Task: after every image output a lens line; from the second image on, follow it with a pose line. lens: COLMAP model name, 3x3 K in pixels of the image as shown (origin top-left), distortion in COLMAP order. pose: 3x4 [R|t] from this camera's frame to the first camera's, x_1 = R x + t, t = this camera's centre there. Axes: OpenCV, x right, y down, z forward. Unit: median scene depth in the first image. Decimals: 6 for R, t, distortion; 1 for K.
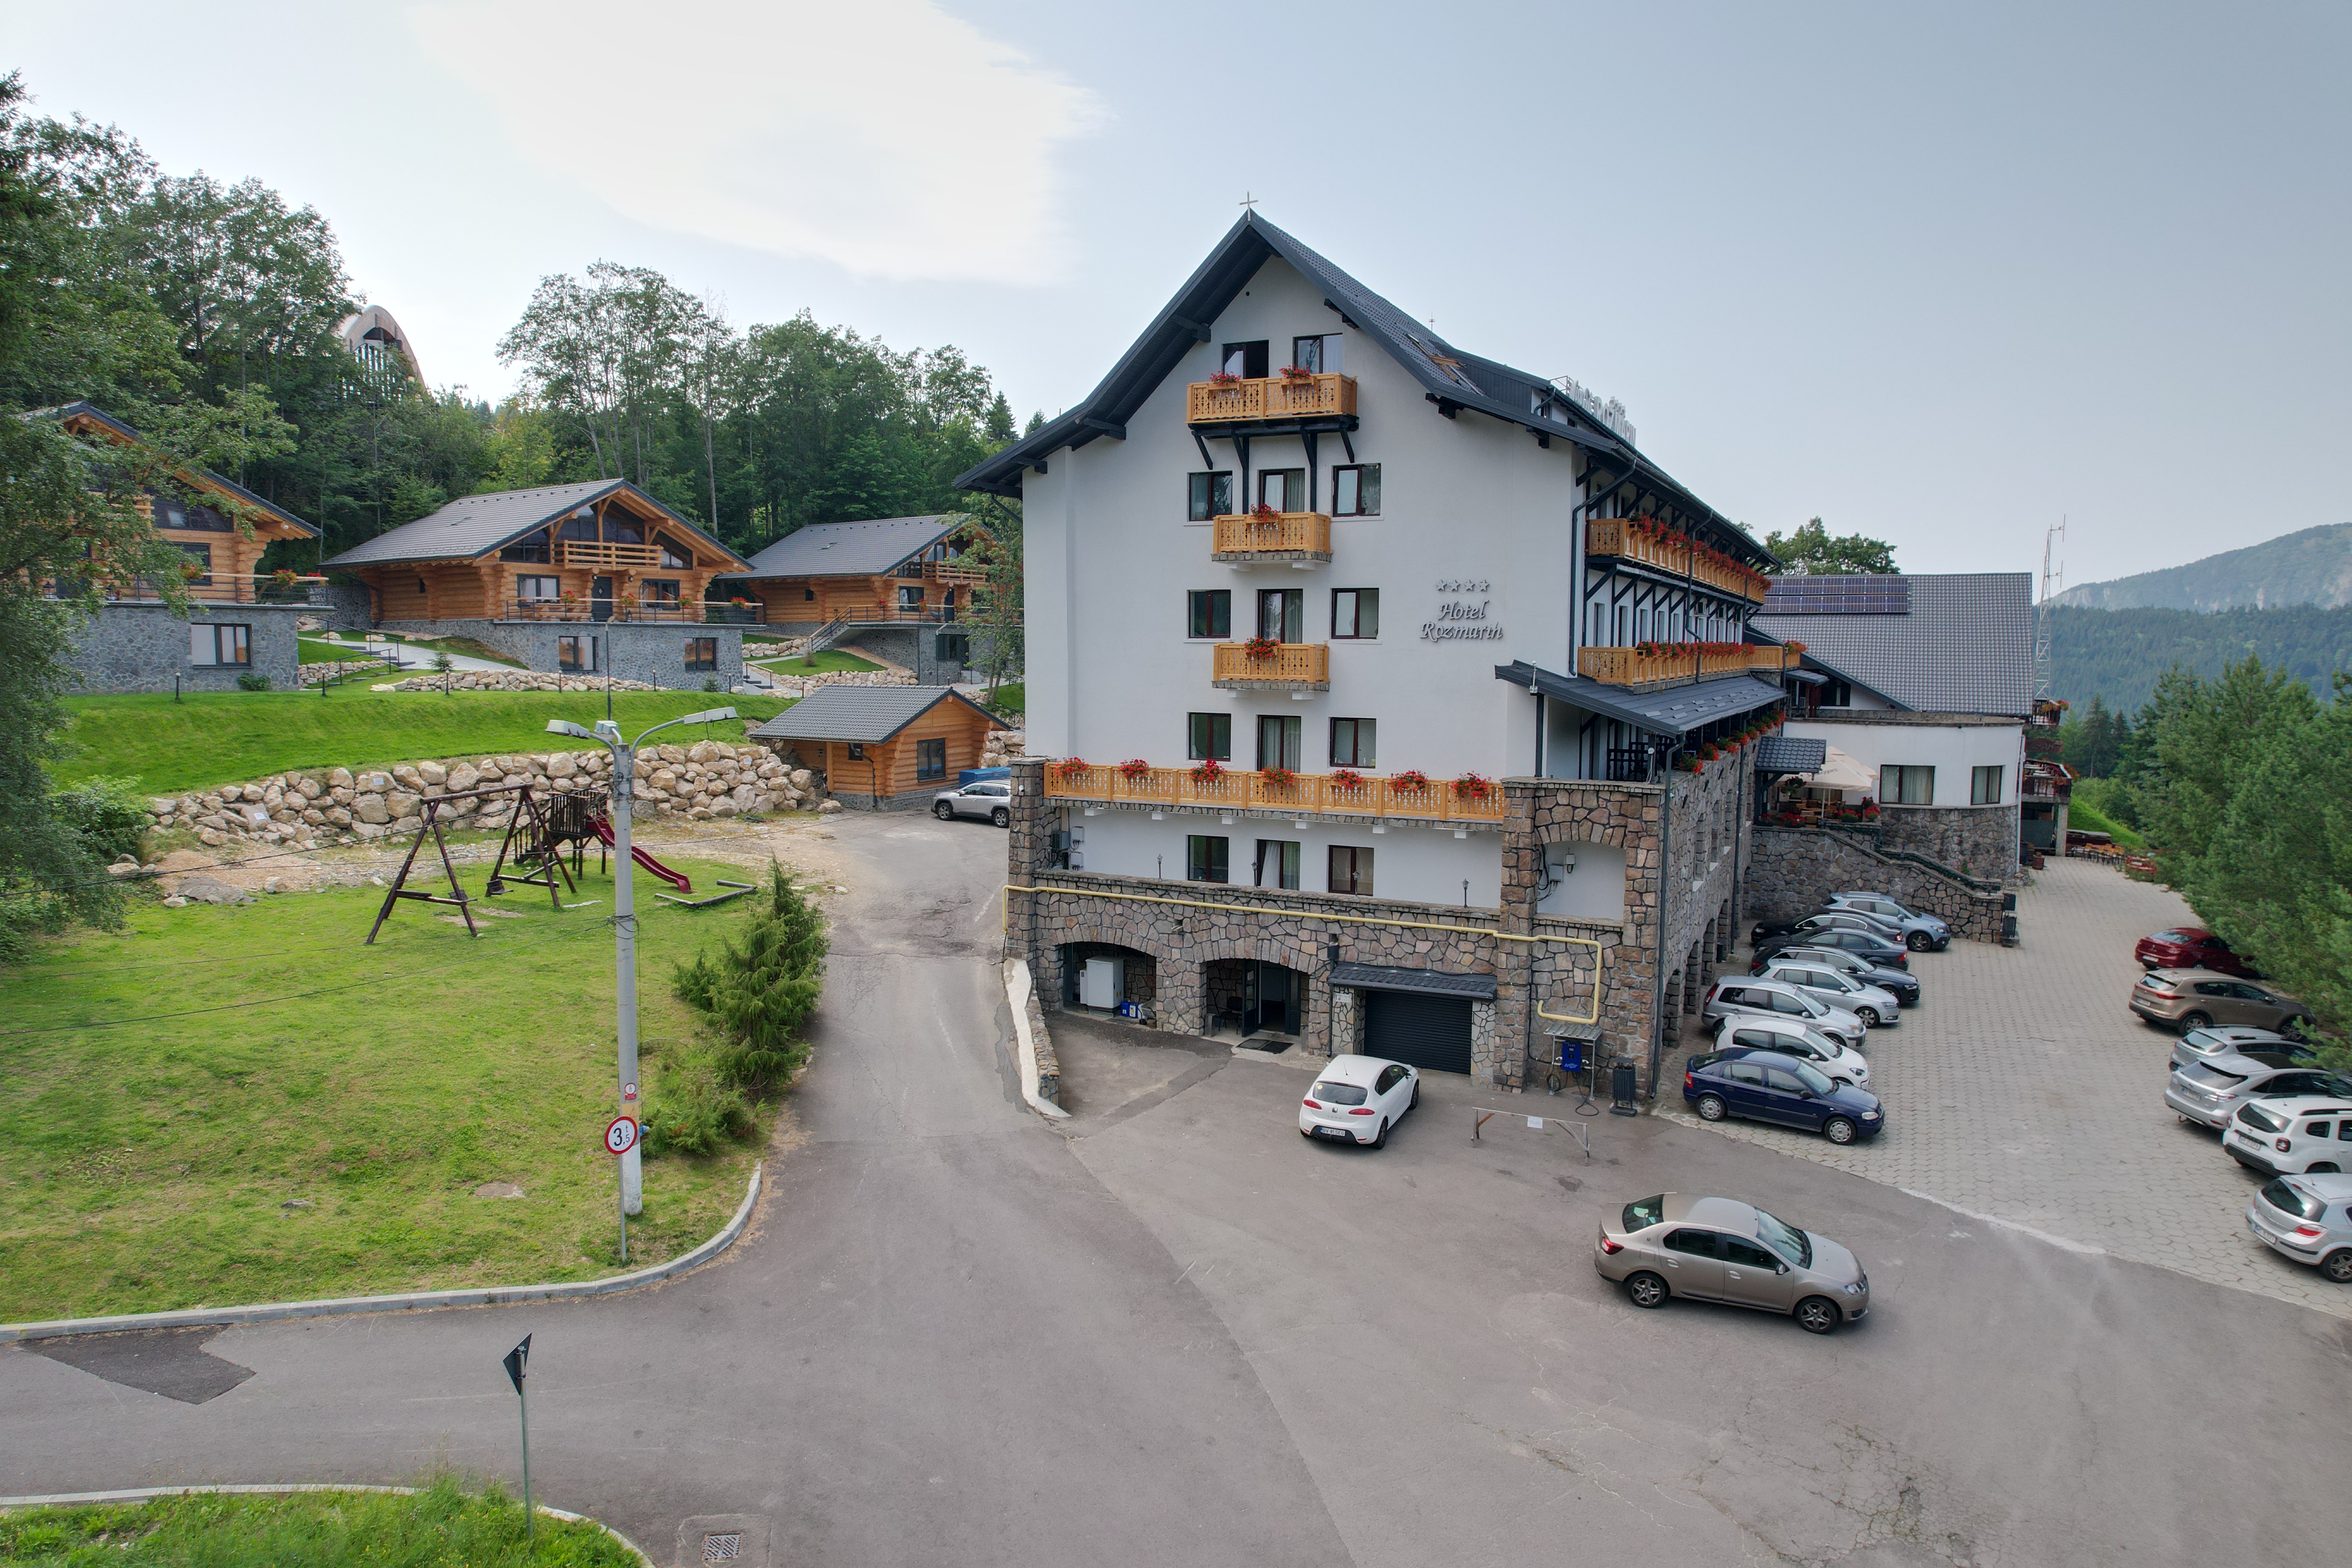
lens RADIAL K [[1495.5, 0, 1176.0], [0, 1495.5, 784.0], [0, 0, 1]] dist [-0.079360, 0.064835]
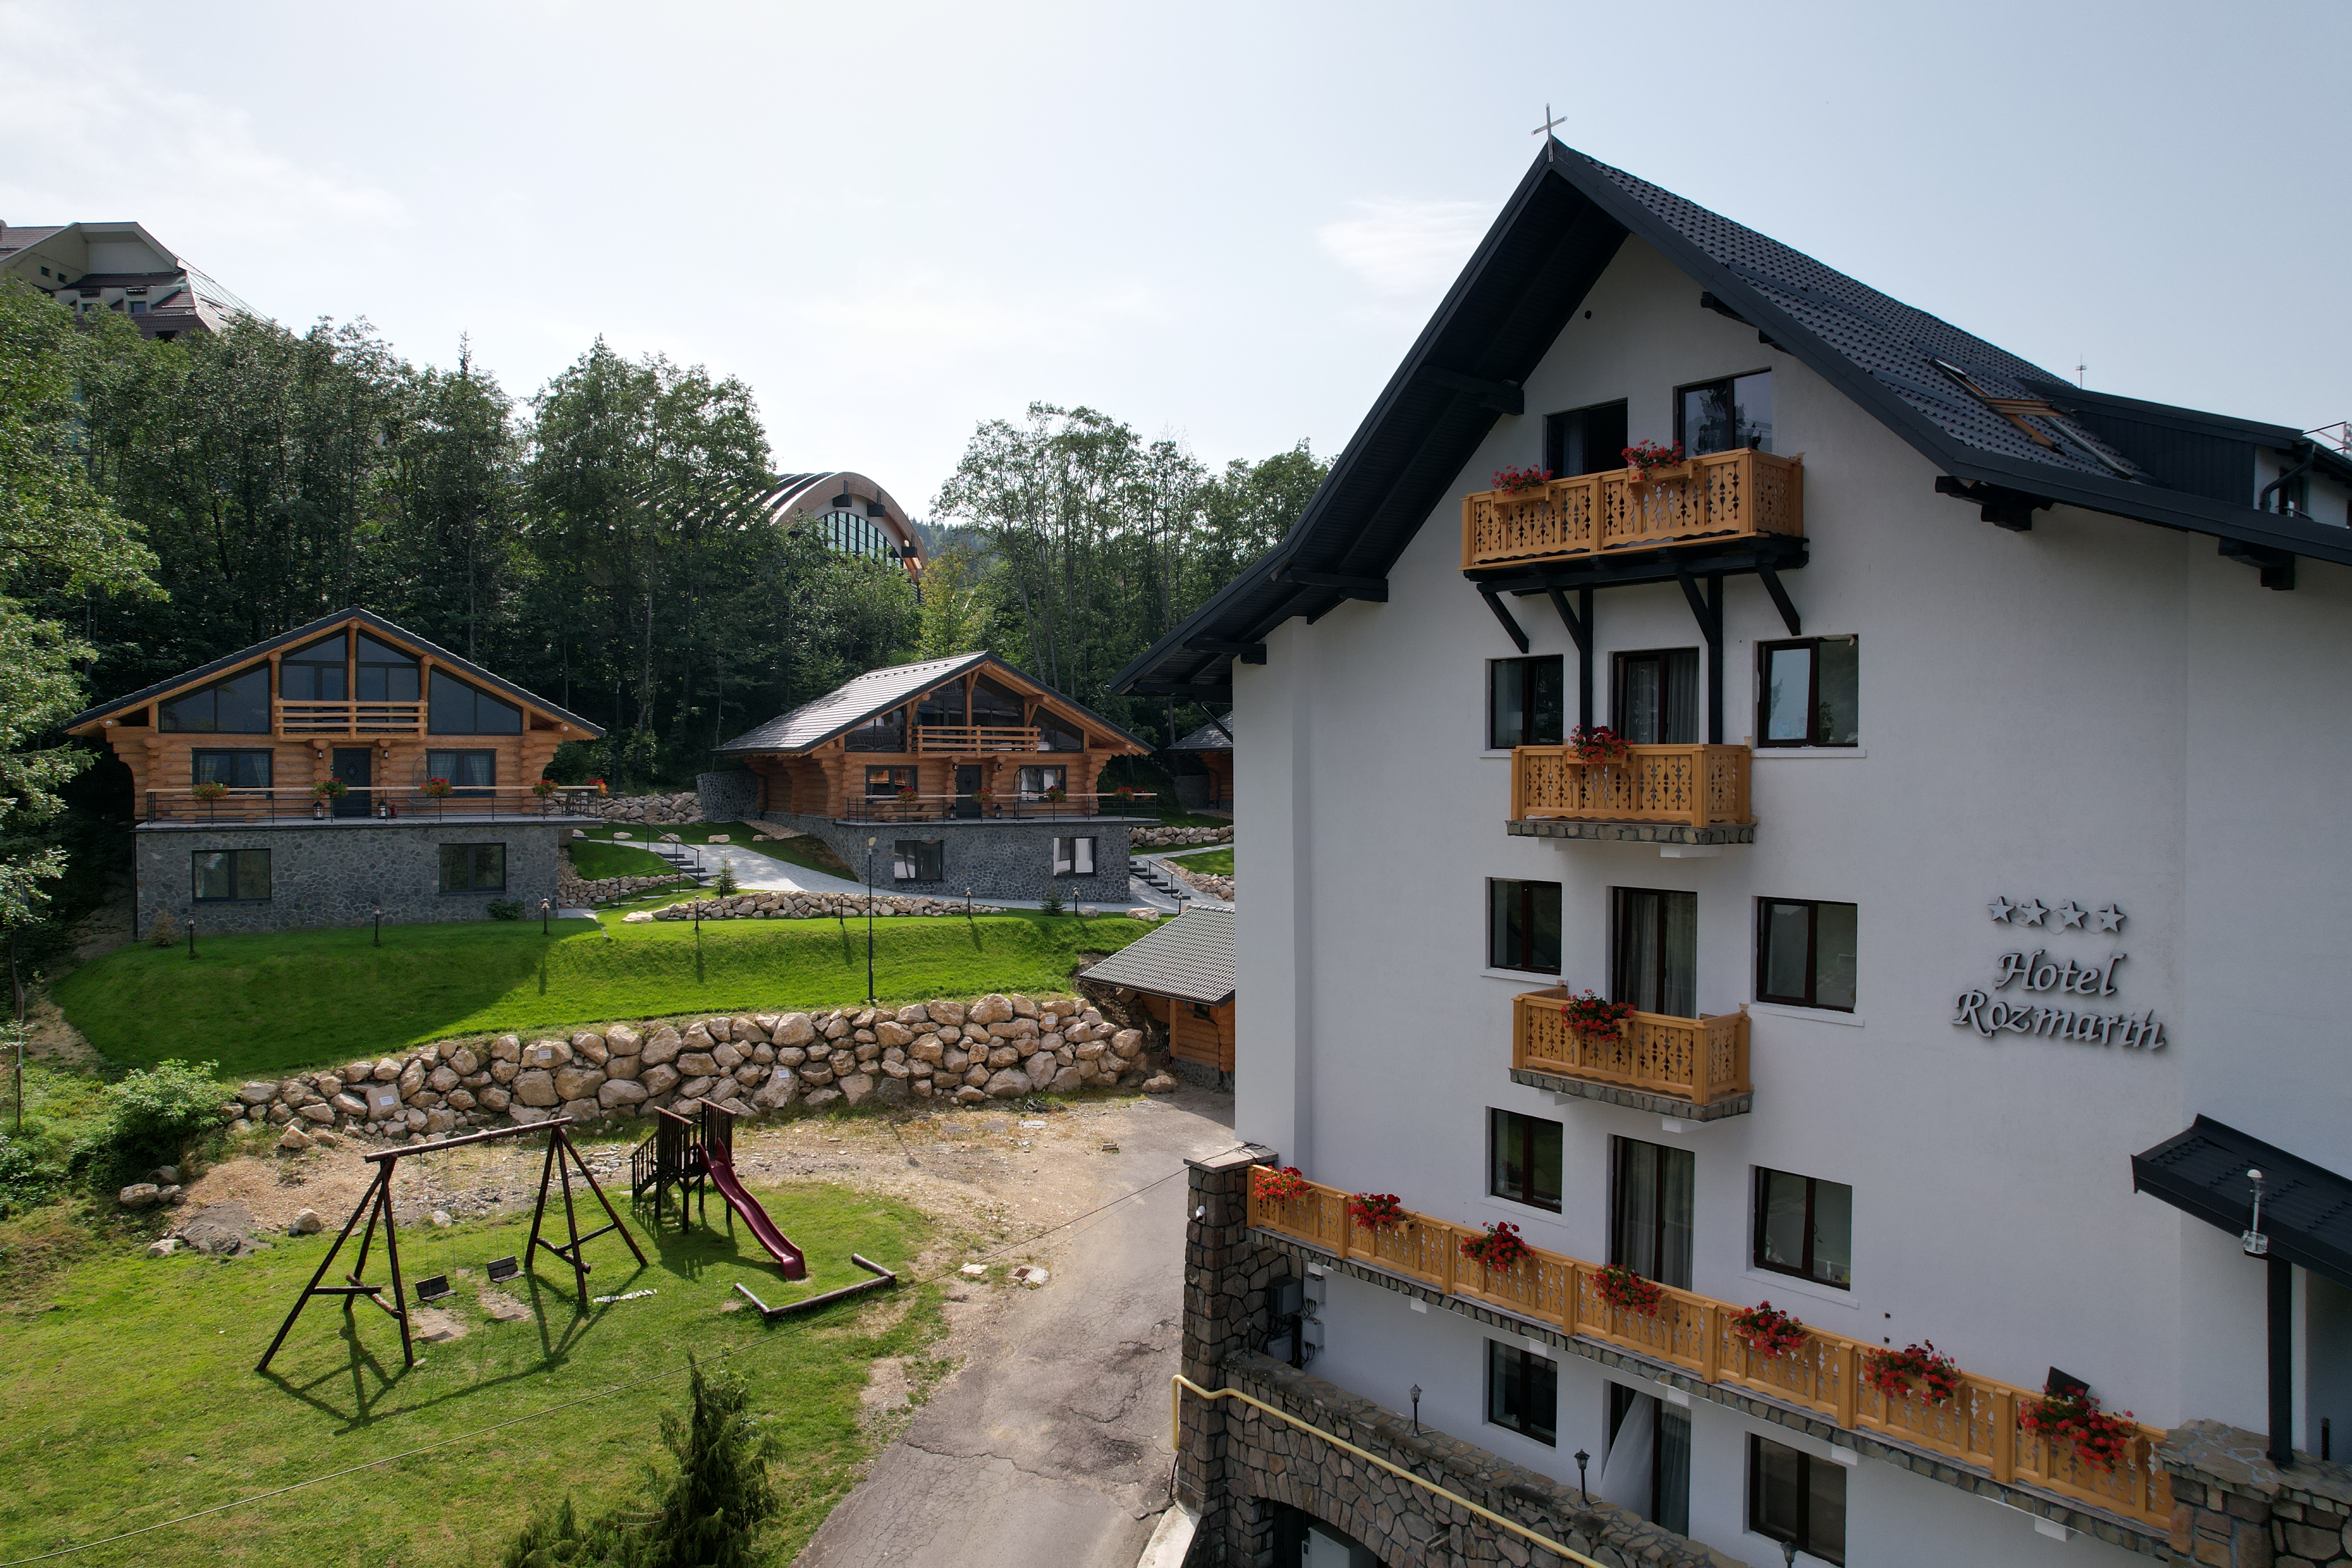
lens RADIAL K [[1495.5, 0, 1176.0], [0, 1495.5, 784.0], [0, 0, 1]] dist [-0.079360, 0.064835]
pose [[0.914701, -0.001383, -0.404129, 0.107391], [-0.032230, 0.996559, -0.076361, -0.106389], [0.402845, 0.082872, 0.911509, 0.418411]]
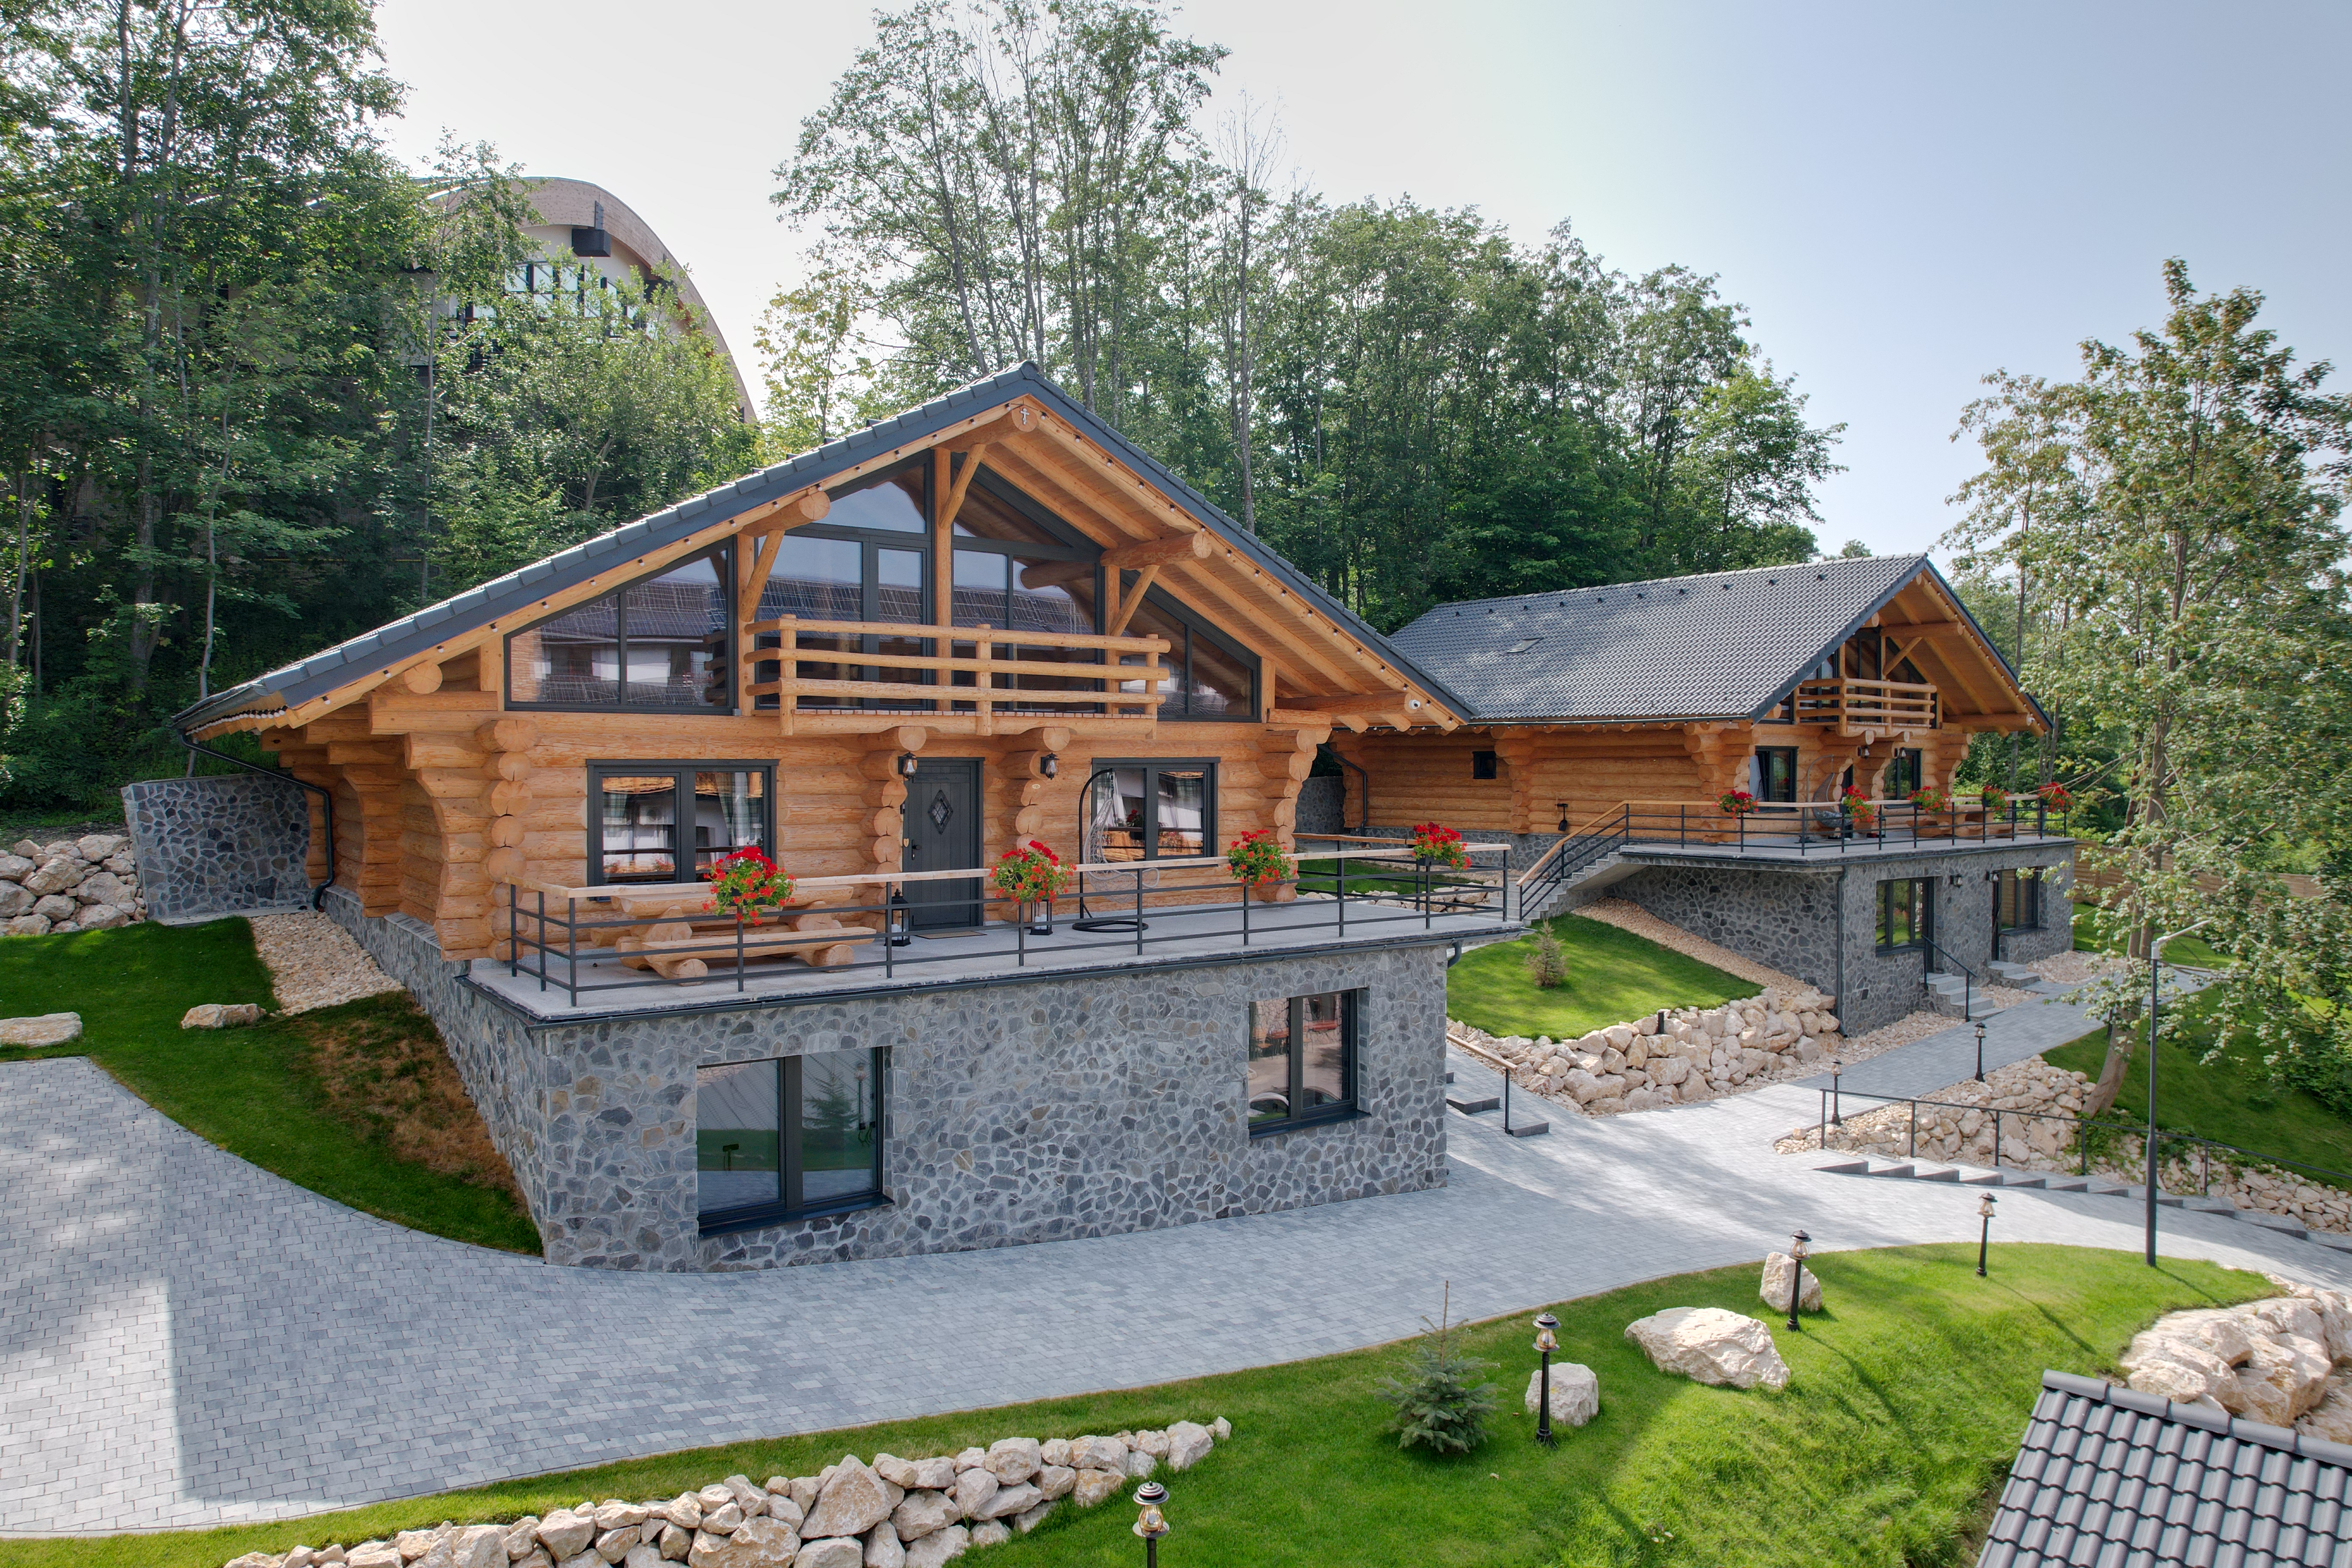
lens RADIAL K [[1495.5, 0, 1176.0], [0, 1495.5, 784.0], [0, 0, 1]] dist [-0.079360, 0.064835]
pose [[0.958333, -0.000924, -0.285653, -0.432872], [-0.021083, 0.997039, -0.073955, -0.184801], [0.284875, 0.076896, 0.955475, 1.200836]]
